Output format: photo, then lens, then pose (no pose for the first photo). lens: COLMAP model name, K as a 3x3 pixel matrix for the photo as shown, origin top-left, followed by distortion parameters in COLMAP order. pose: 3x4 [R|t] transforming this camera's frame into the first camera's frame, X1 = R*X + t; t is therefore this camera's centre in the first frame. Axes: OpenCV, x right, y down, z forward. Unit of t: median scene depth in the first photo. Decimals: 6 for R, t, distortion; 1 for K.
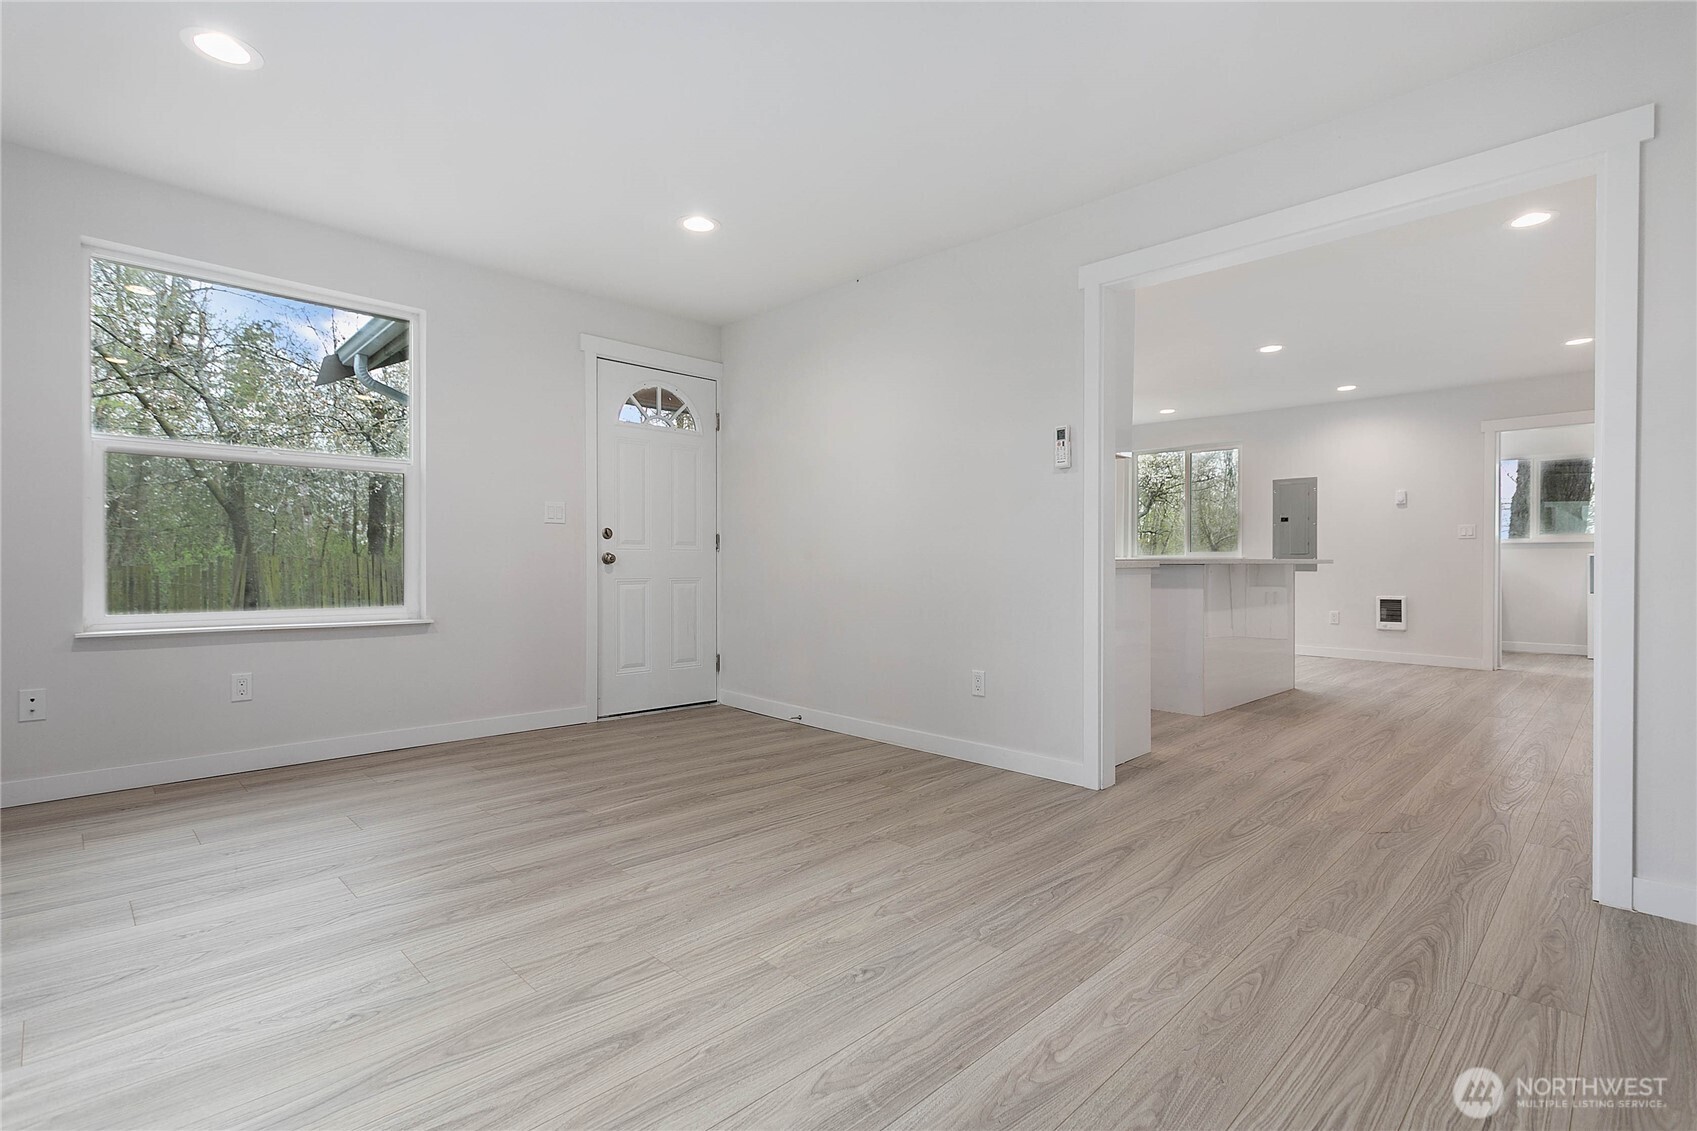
lens RADIAL K [[805.0, 0, 848.8], [0, 805.0, 568.9], [0, 0, 1]] dist [0.002767, 0.000887]
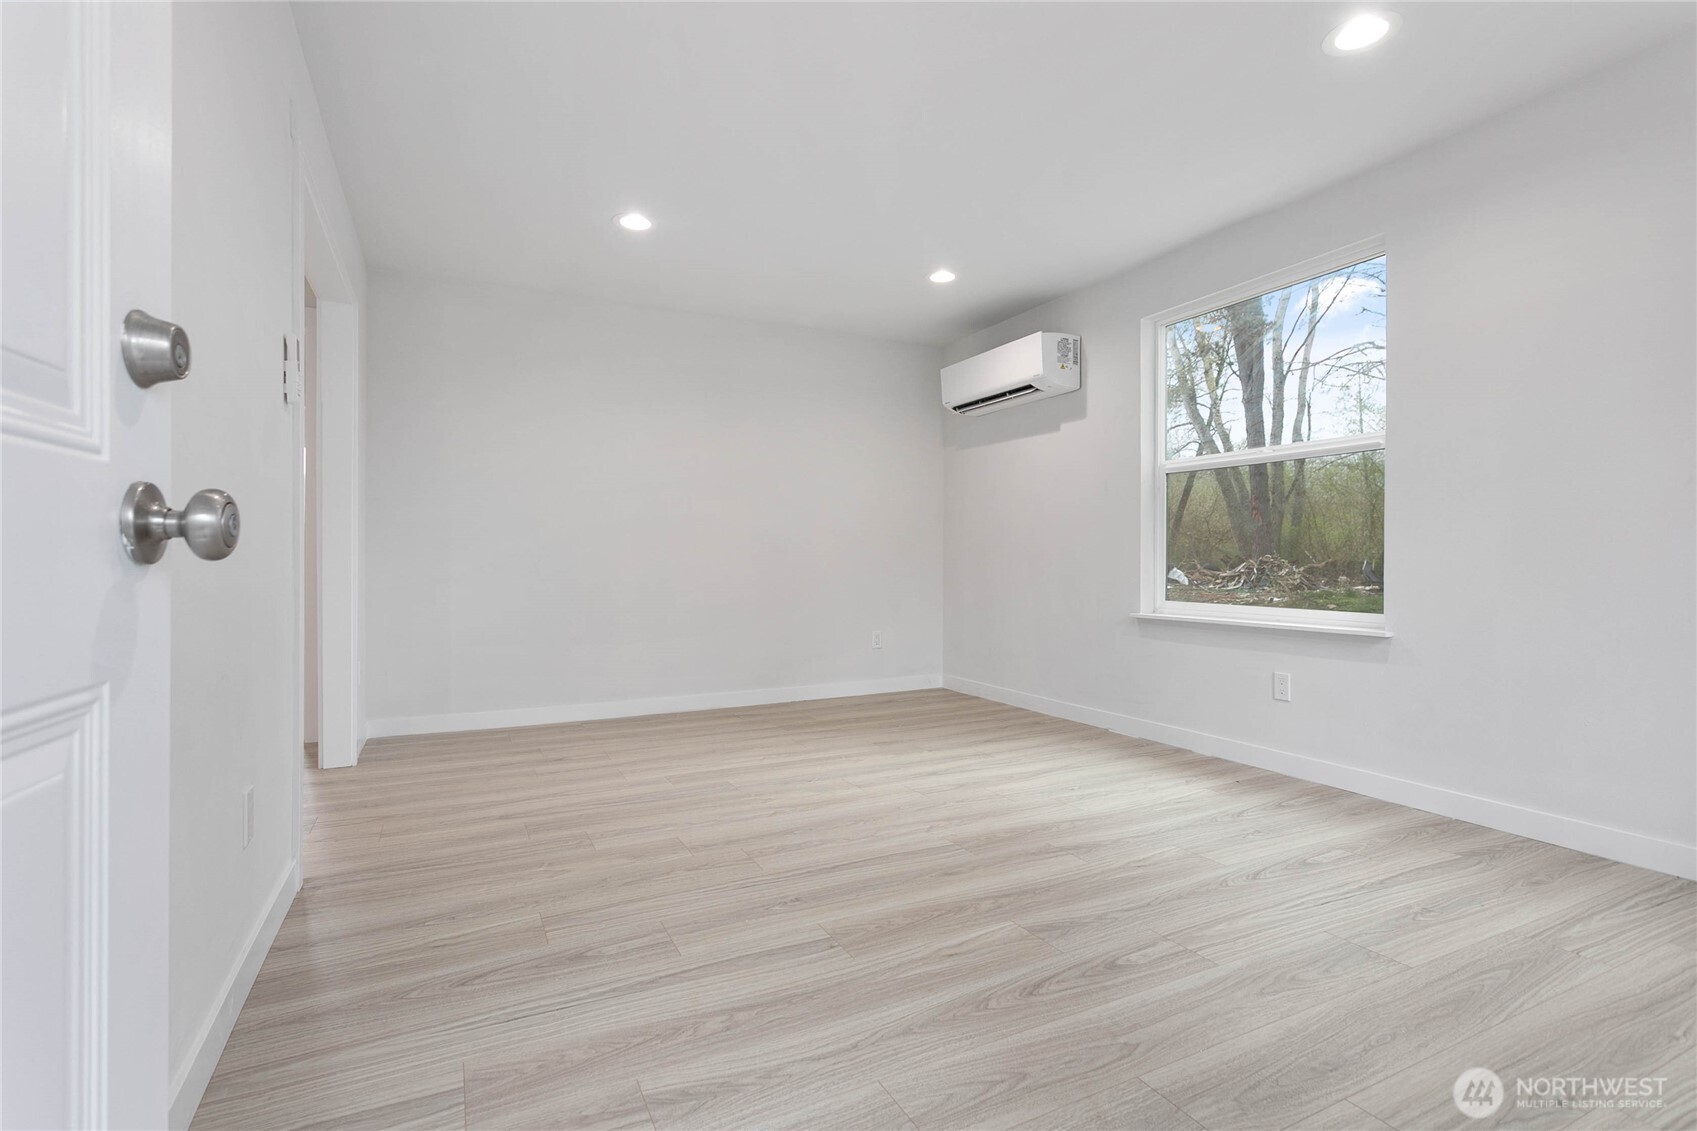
lens RADIAL K [[805.0, 0, 848.8], [0, 805.0, 568.9], [0, 0, 1]] dist [0.002767, 0.000887]
pose [[-0.949486, -0.006190, 0.313748, -0.462371], [-0.000136, 0.999813, 0.019314, -0.012850], [-0.313809, 0.018296, -0.949310, 1.966934]]
